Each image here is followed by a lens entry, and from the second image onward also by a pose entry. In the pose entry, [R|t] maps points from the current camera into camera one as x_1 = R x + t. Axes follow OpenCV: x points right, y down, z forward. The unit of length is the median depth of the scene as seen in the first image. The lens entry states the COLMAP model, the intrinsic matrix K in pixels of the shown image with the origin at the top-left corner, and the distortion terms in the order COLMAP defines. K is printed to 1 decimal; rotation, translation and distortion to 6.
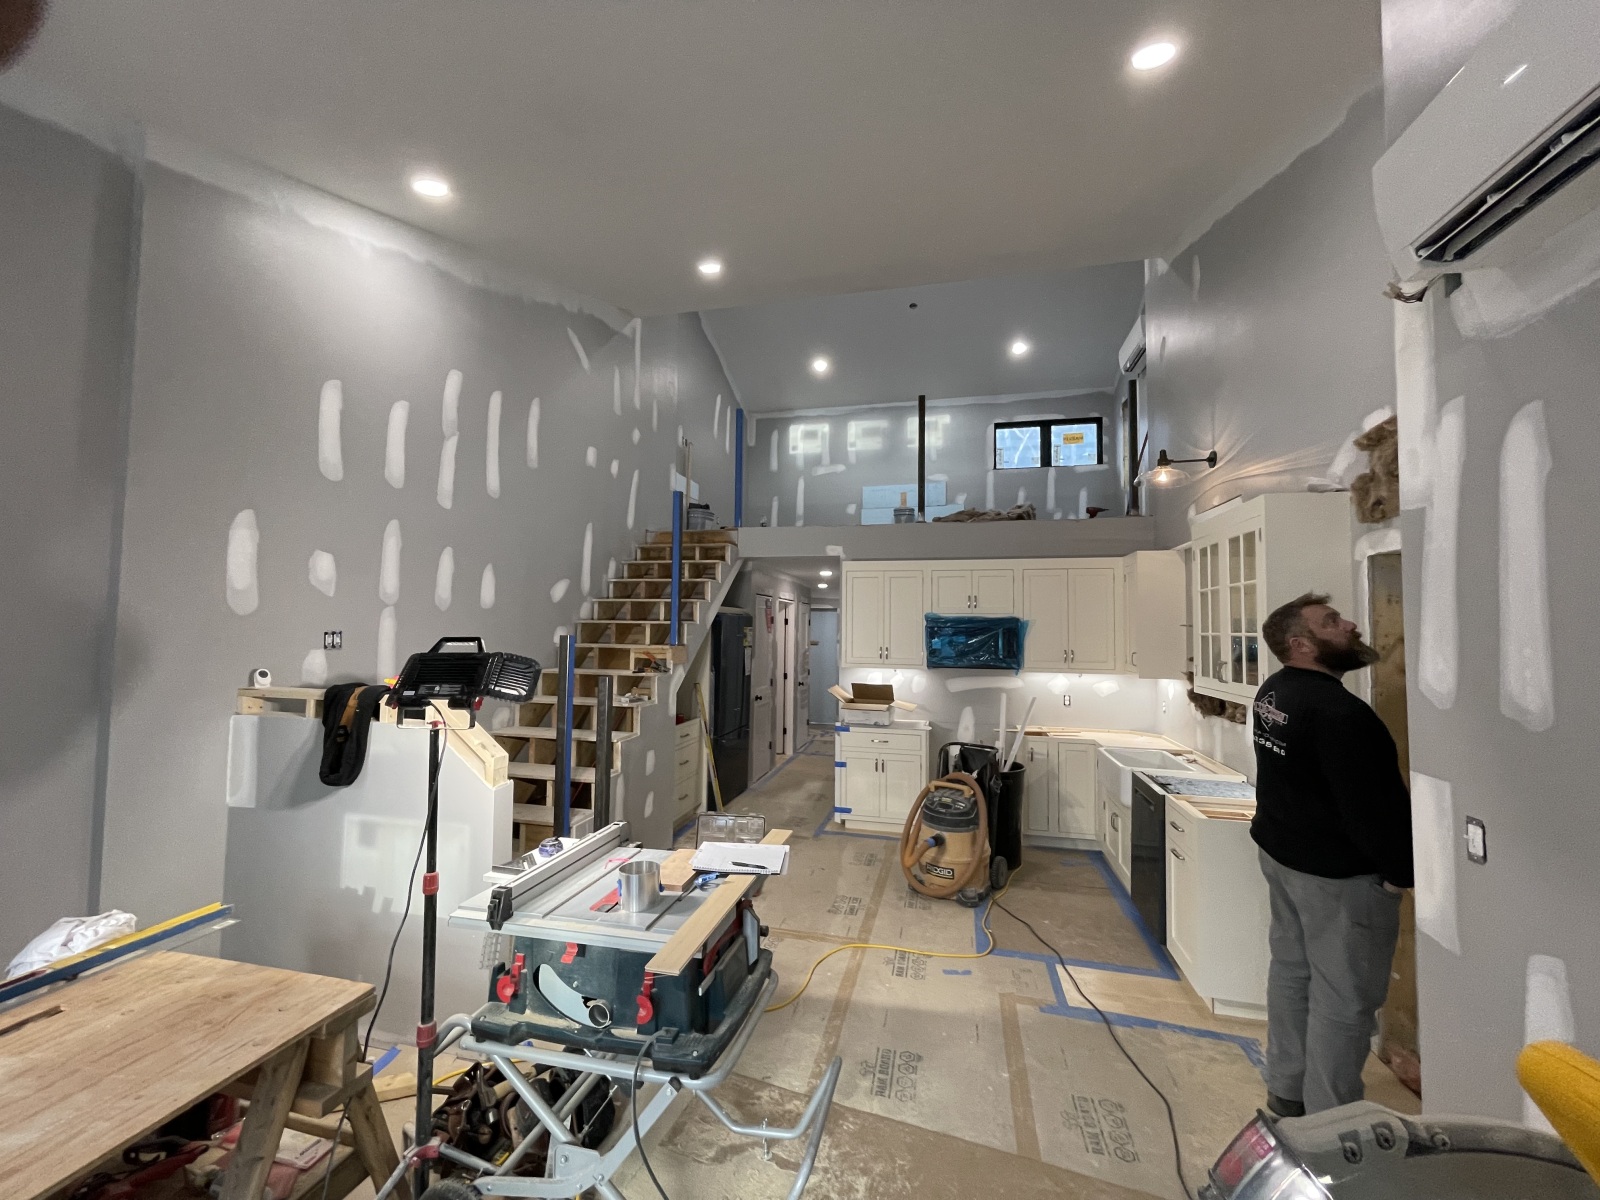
lens RADIAL K [[642.4, 0, 806.6], [0, 642.4, 594.5], [0, 0, 1]] dist [-0.003424, 0.000666]
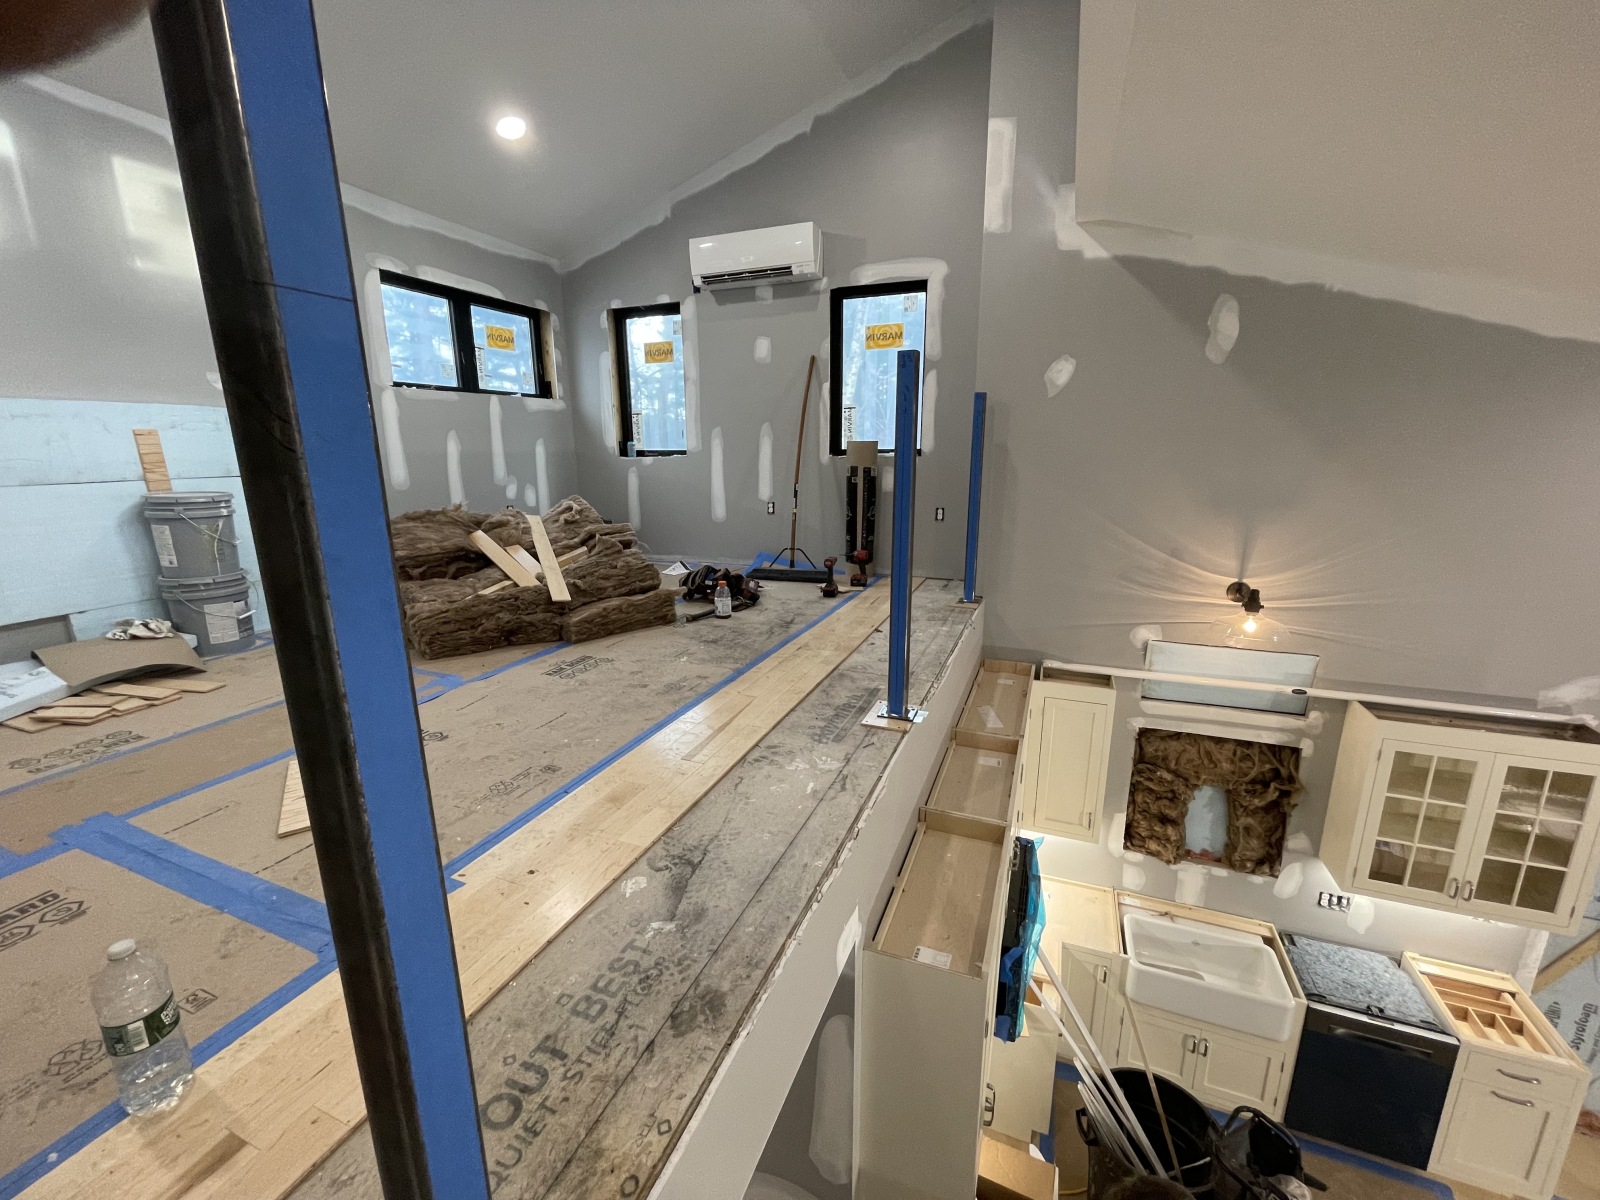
lens RADIAL K [[642.4, 0, 800.2], [0, 642.4, 595.5], [0, 0, 1]] dist [-0.003424, 0.000666]
pose [[0.158969, -0.239775, 0.957725, -0.157900], [-0.038859, 0.967789, 0.248745, -0.250240], [-0.986519, -0.076759, 0.144531, 0.923583]]
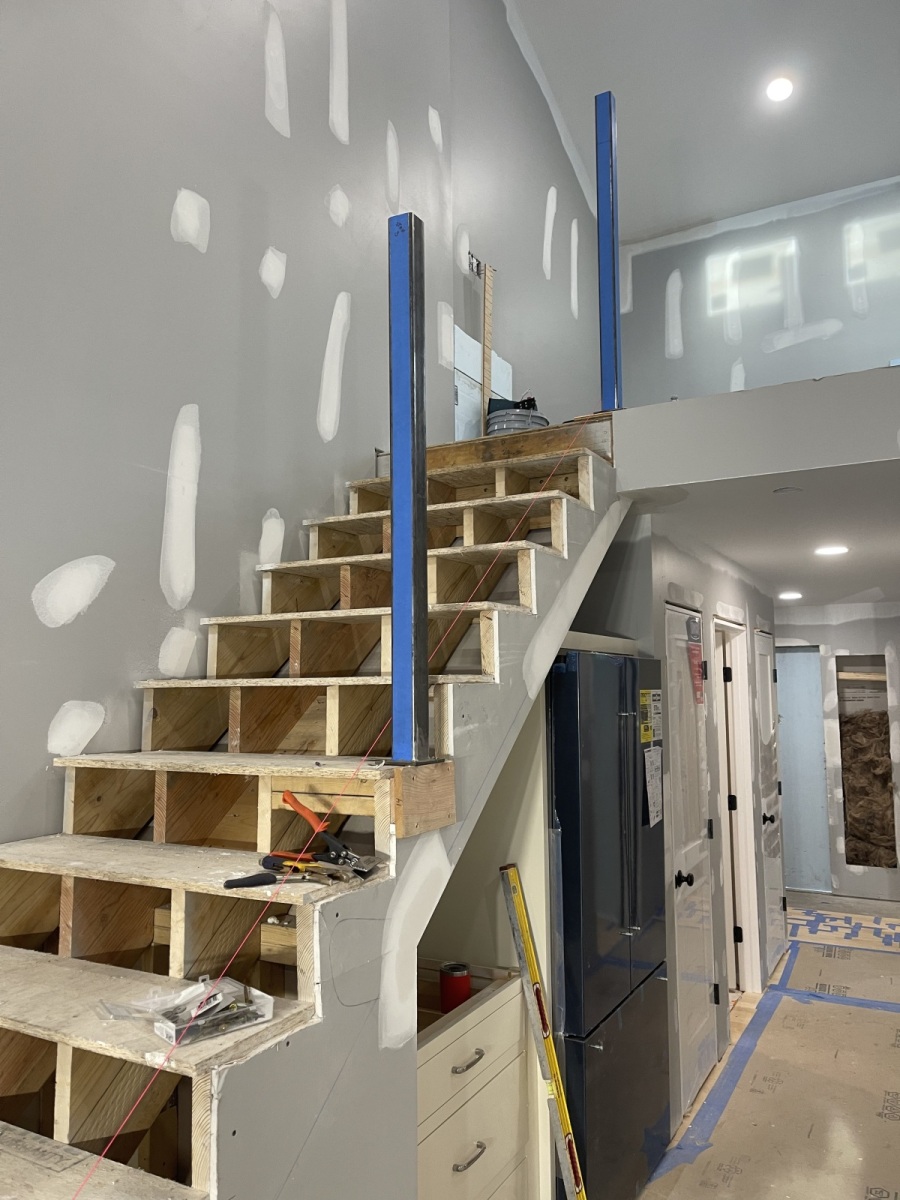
lens RADIAL K [[907.7, 0, 449.3], [0, 907.7, 607.5], [0, 0, 1]] dist [0.036903, -0.024116]
pose [[0.963071, -0.044987, -0.265464, -0.061762], [0.034862, 0.998478, -0.042733, 0.022464], [0.266982, 0.031901, 0.963173, 0.474245]]
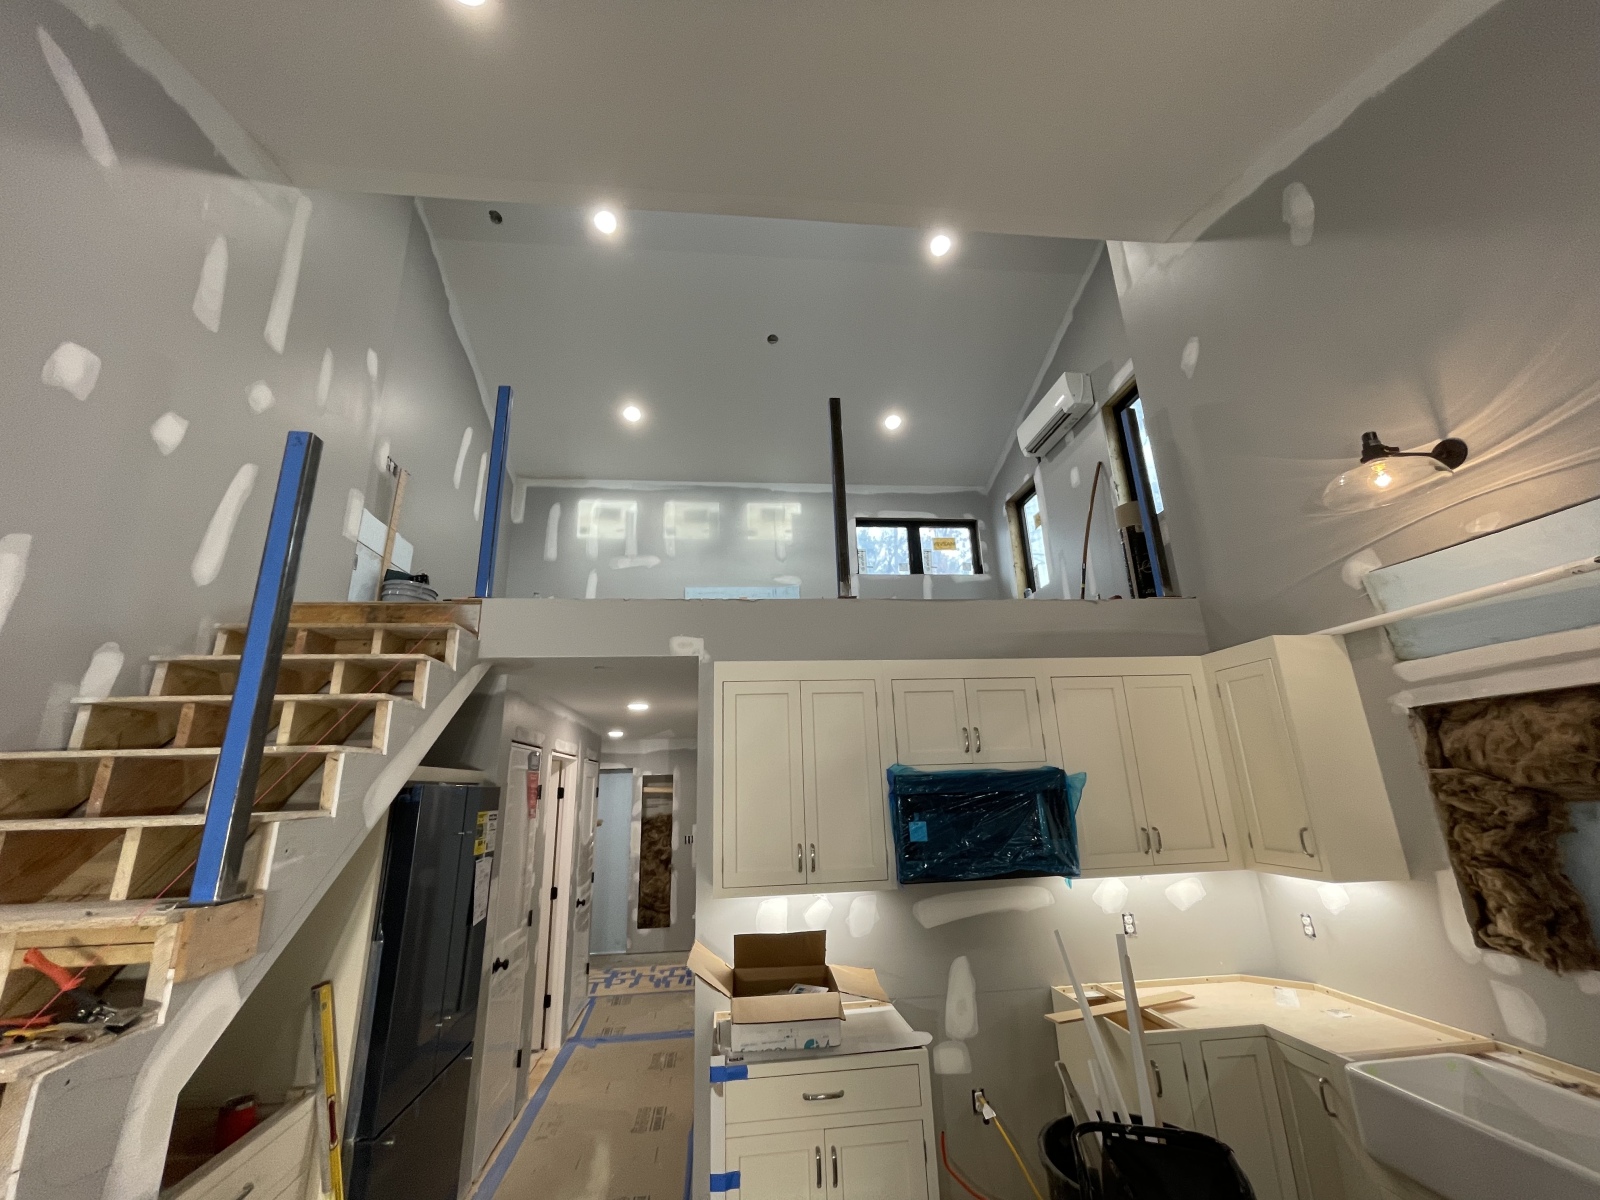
lens RADIAL K [[642.4, 0, 797.7], [0, 642.4, 599.1], [0, 0, 1]] dist [-0.003424, 0.000666]
pose [[0.942165, 0.053377, 0.330871, -0.041241], [0.025566, 0.972913, -0.229754, 0.013465], [-0.334172, 0.224925, 0.915280, 0.459479]]
